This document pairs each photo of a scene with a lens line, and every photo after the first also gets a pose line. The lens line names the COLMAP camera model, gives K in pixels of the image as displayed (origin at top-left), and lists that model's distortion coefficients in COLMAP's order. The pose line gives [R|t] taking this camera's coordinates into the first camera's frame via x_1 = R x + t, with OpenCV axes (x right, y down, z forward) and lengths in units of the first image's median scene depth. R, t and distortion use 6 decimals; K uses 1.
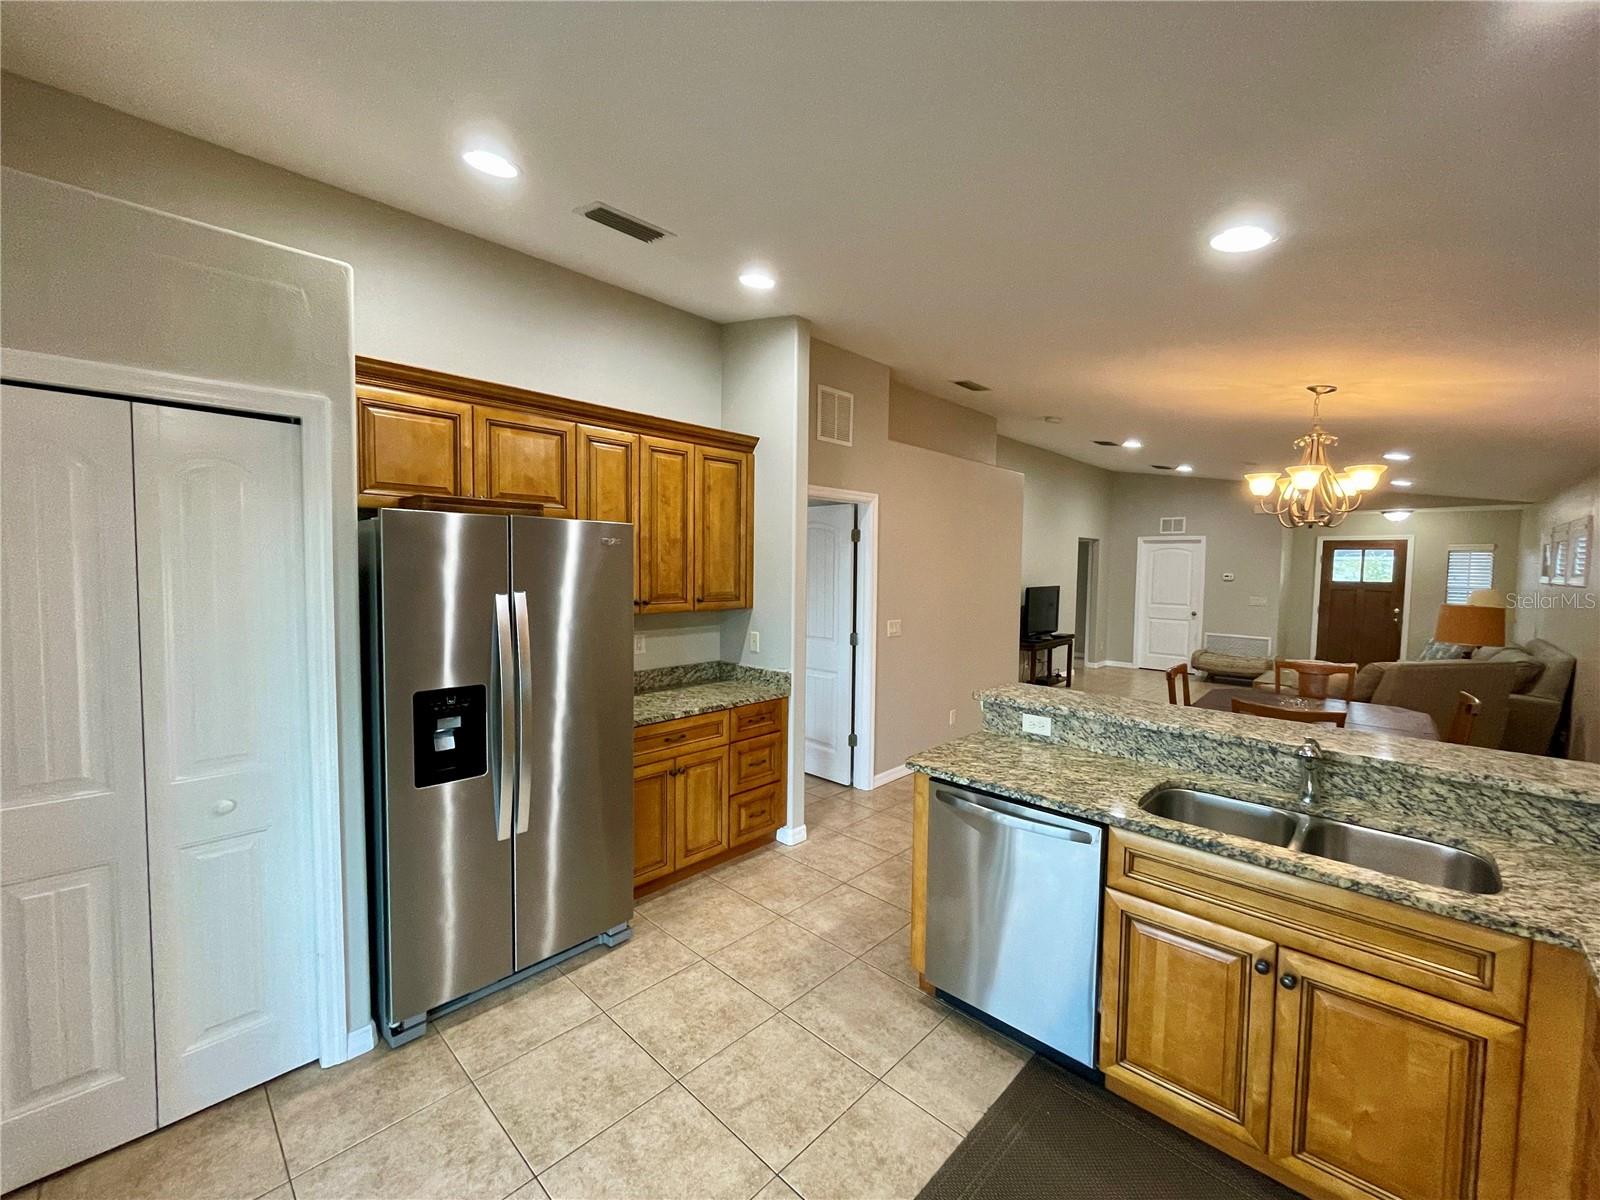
lens RADIAL K [[645.0, 0, 804.9], [0, 645.0, 597.5], [0, 0, 1]] dist [-0.000311, -0.000054]
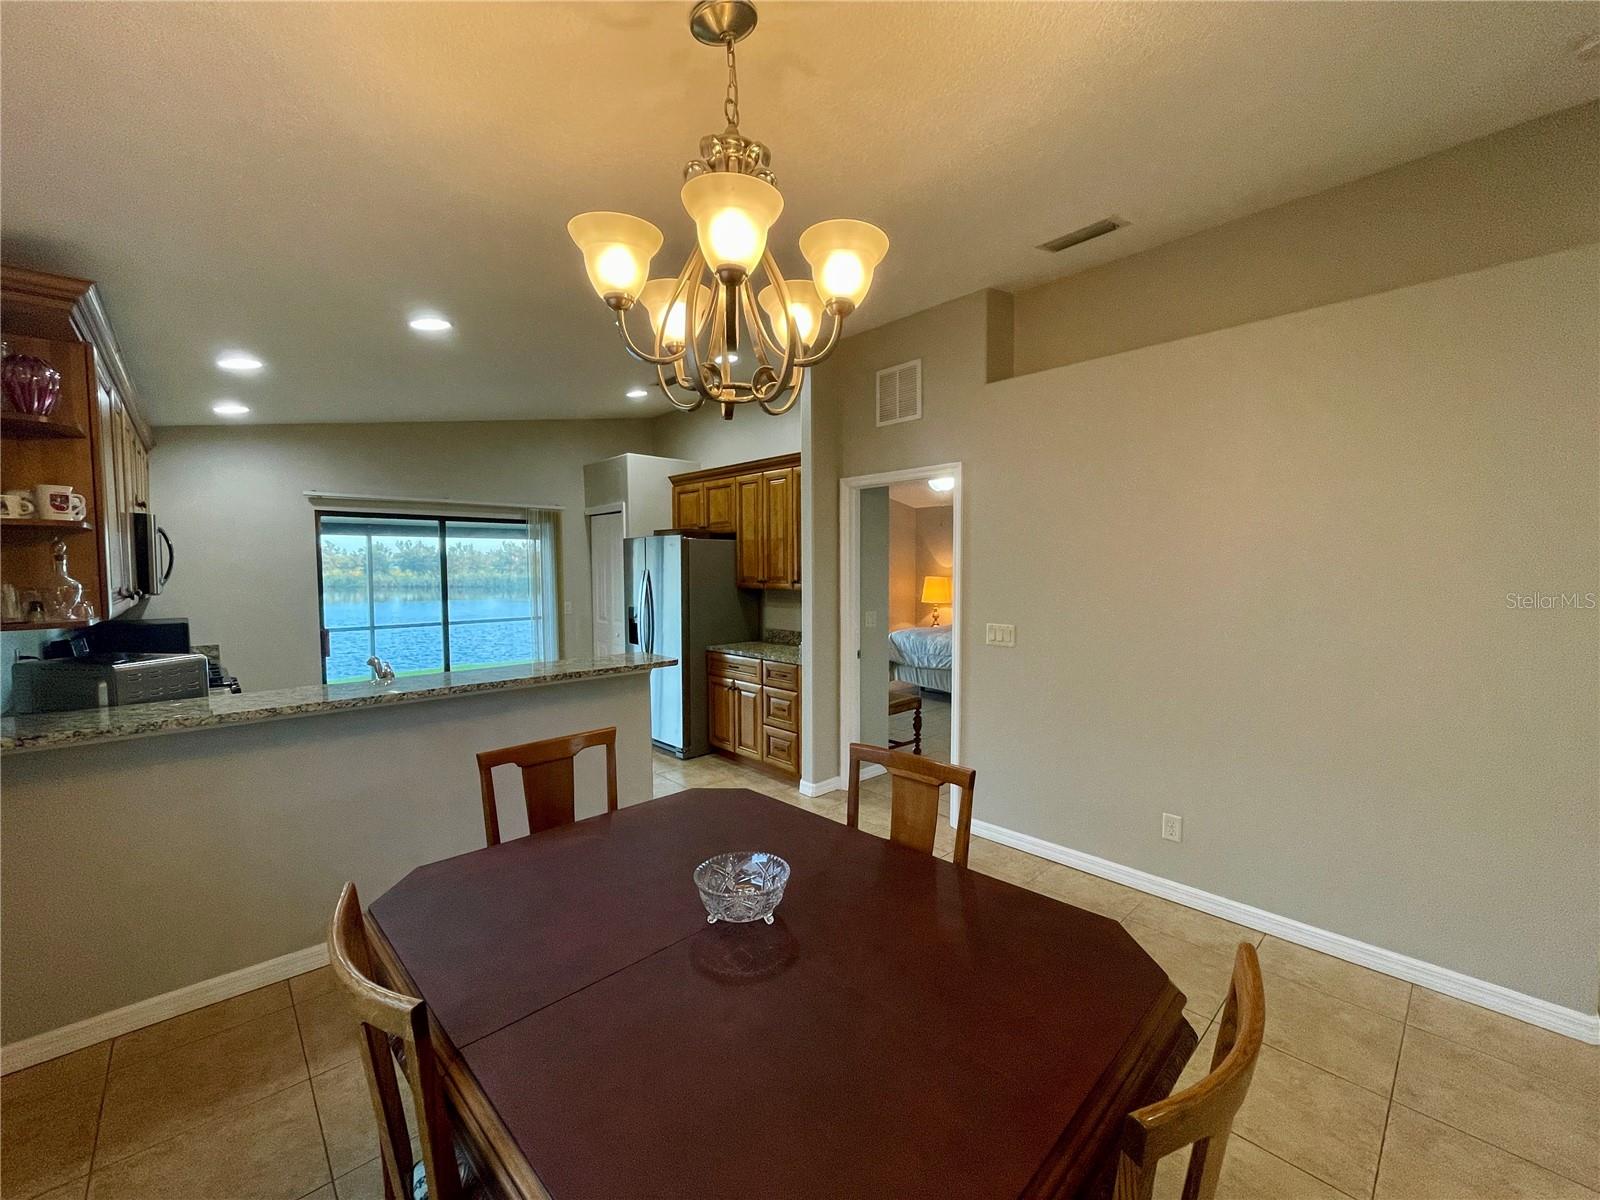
lens RADIAL K [[645.0, 0, 804.9], [0, 645.0, 597.5], [0, 0, 1]] dist [-0.000311, -0.000054]
pose [[-0.052655, 0.036666, -0.997939, 0.889581], [-0.049476, 0.998003, 0.039279, -0.012755], [0.997386, 0.051443, -0.050735, 0.820005]]
